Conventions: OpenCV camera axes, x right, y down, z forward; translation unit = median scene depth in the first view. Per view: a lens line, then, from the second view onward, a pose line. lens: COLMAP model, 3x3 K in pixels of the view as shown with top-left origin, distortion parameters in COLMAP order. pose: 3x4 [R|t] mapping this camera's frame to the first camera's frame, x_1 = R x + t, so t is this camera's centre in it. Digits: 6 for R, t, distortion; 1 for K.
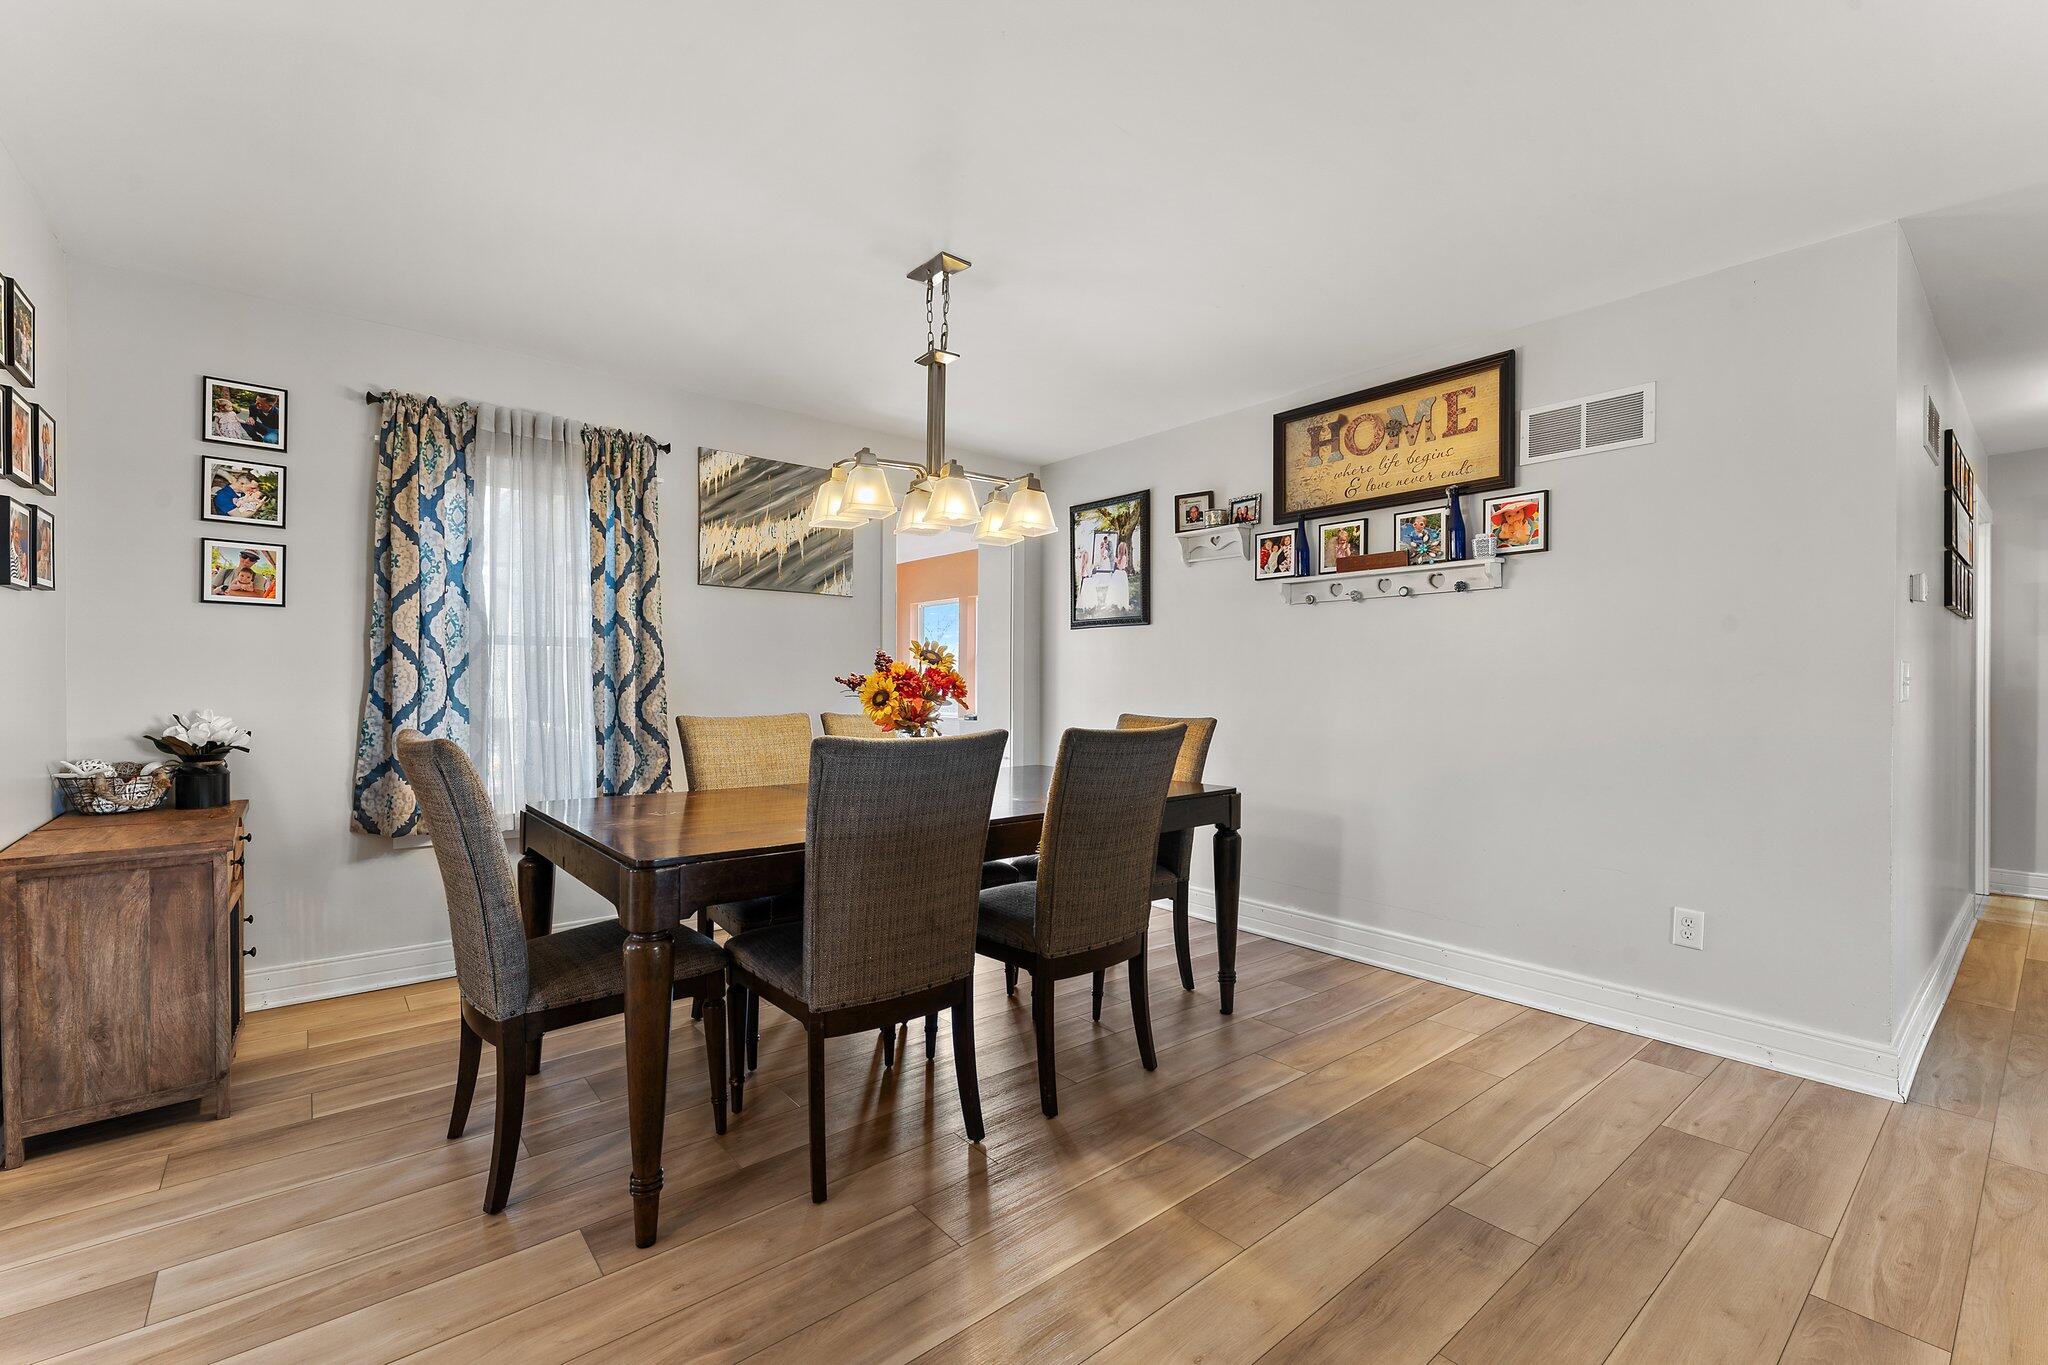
lens RADIAL K [[872.1, 0, 1021.9], [0, 872.1, 681.7], [0, 0, 1]] dist [-0.004226, -0.000083]
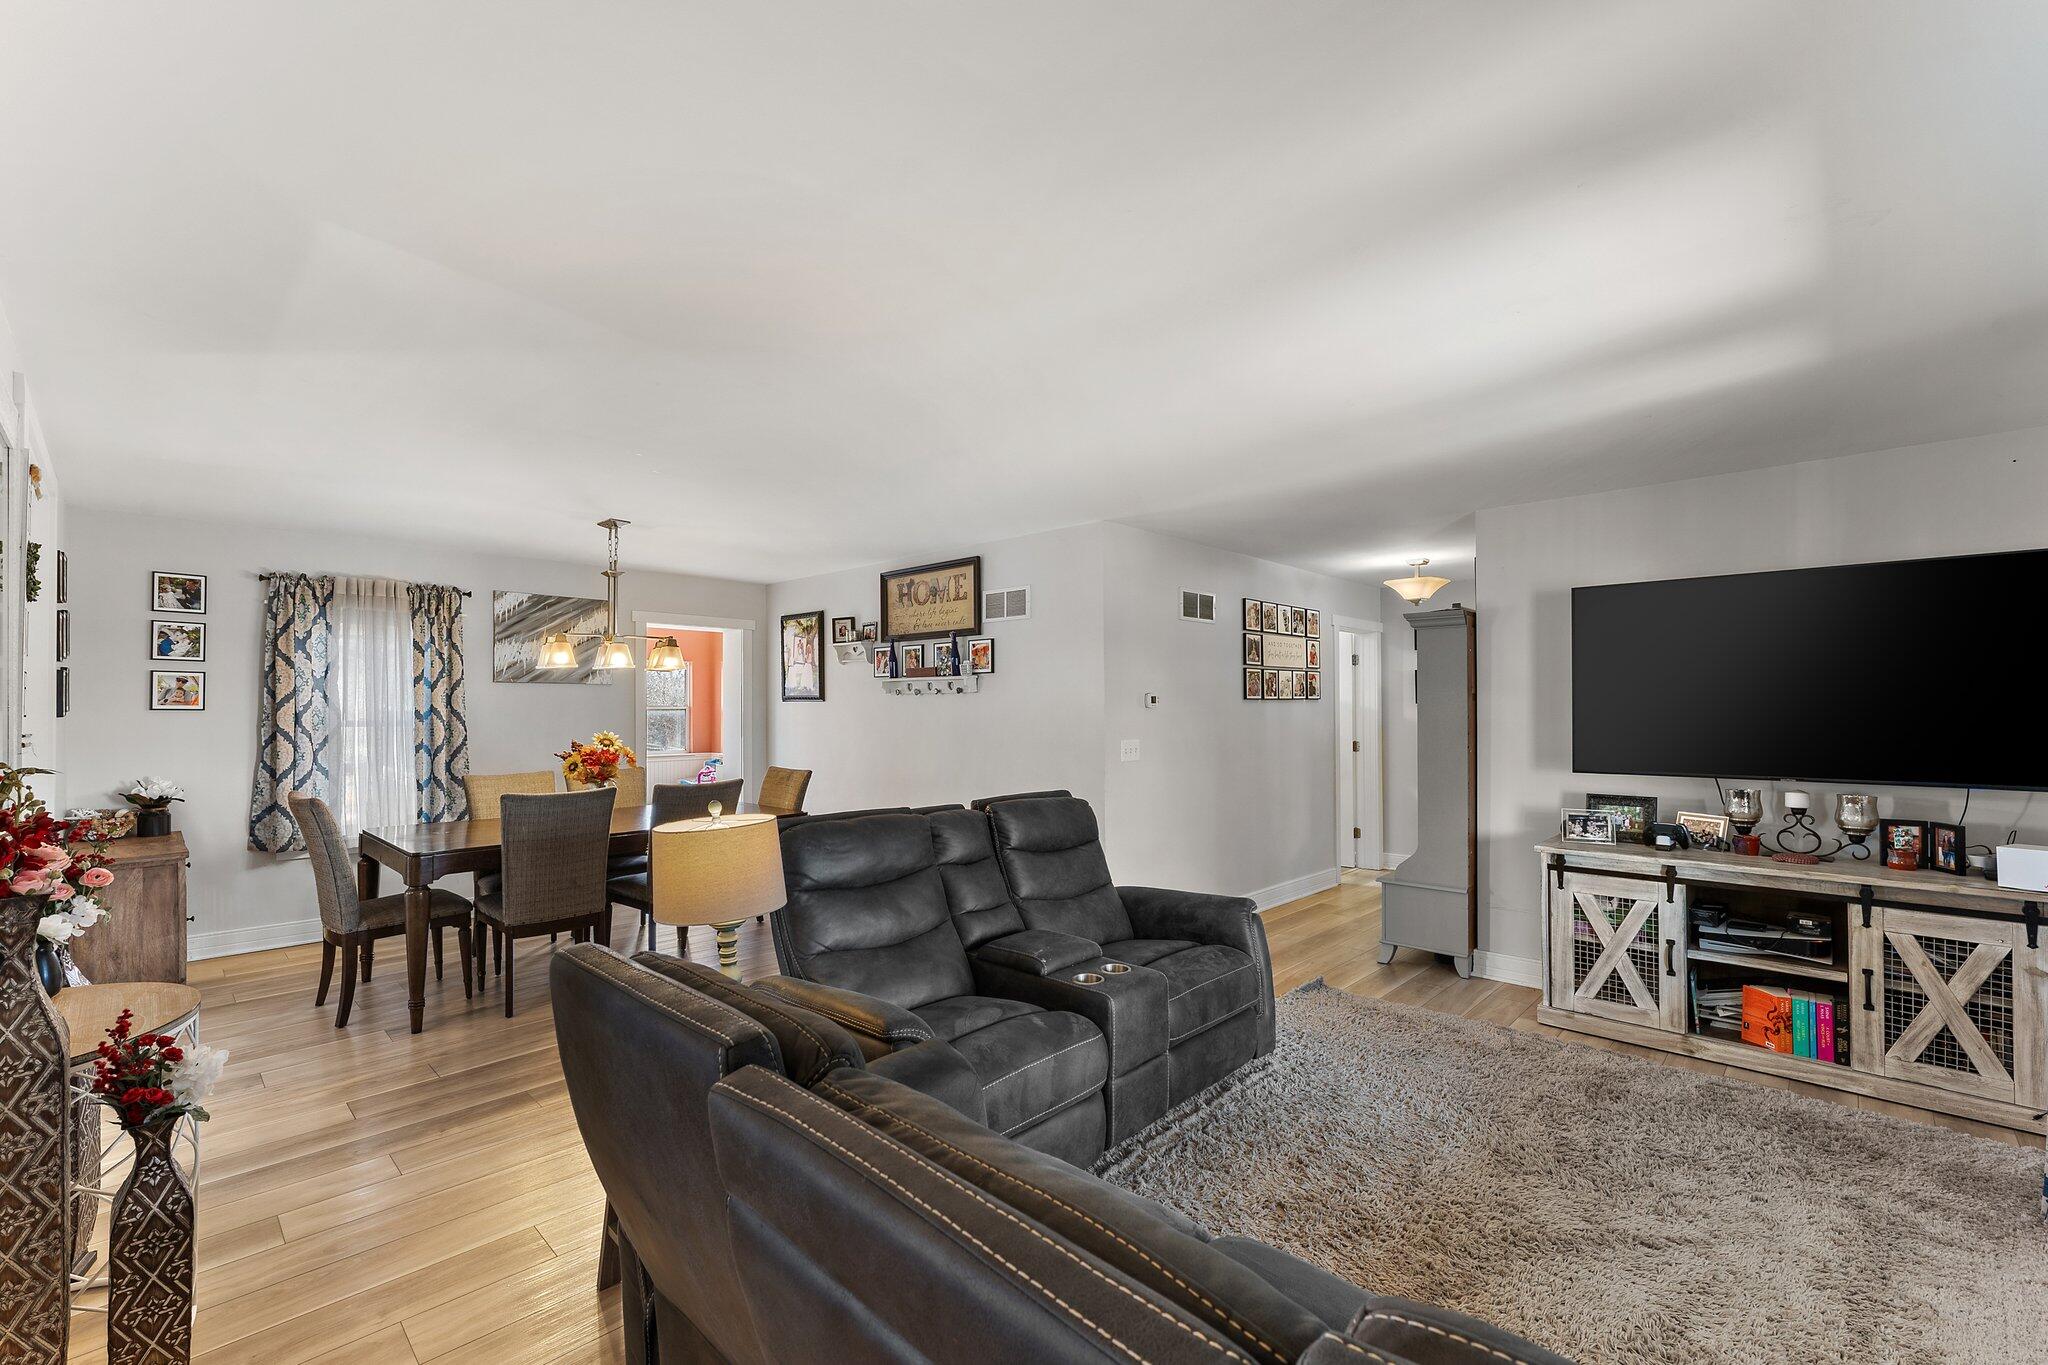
lens RADIAL K [[872.1, 0, 1025.1], [0, 872.1, 695.2], [0, 0, 1]] dist [-0.004226, -0.000083]
pose [[0.994218, -0.004238, 0.107301, 0.463205], [0.005063, 0.999960, -0.007422, -0.089644], [-0.107265, 0.007922, 0.994199, -0.721213]]
